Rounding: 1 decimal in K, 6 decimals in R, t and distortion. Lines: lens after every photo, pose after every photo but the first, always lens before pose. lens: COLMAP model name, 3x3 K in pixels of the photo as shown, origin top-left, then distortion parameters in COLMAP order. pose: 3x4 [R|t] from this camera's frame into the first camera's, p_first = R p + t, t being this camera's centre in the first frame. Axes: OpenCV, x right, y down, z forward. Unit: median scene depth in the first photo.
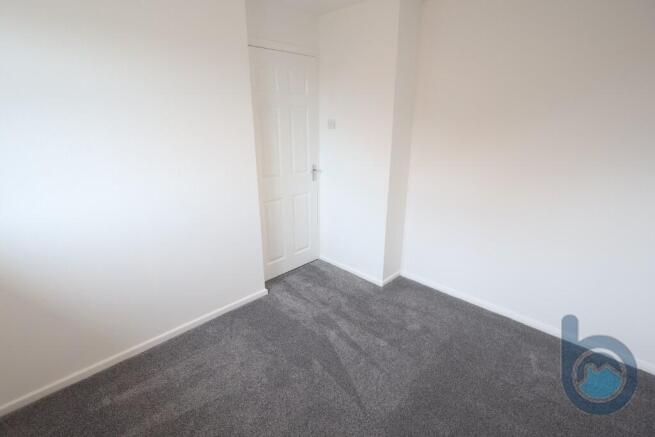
lens RADIAL K [[314.0, 0, 328.4], [0, 314.0, 220.1], [0, 0, 1]] dist [0.005982, 0.000926]
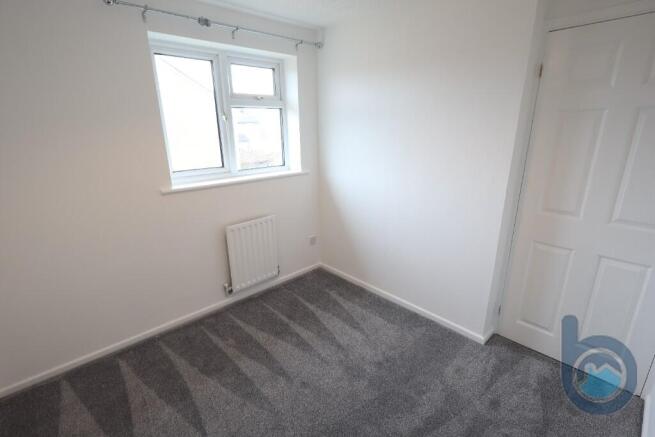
lens RADIAL K [[314.0, 0, 328.2], [0, 314.0, 222.8], [0, 0, 1]] dist [0.005982, 0.000926]
pose [[-0.058520, 0.287852, -0.955885, 0.524119], [-0.305548, 0.906408, 0.291659, -0.166307], [0.950377, 0.309137, 0.034910, 0.509643]]
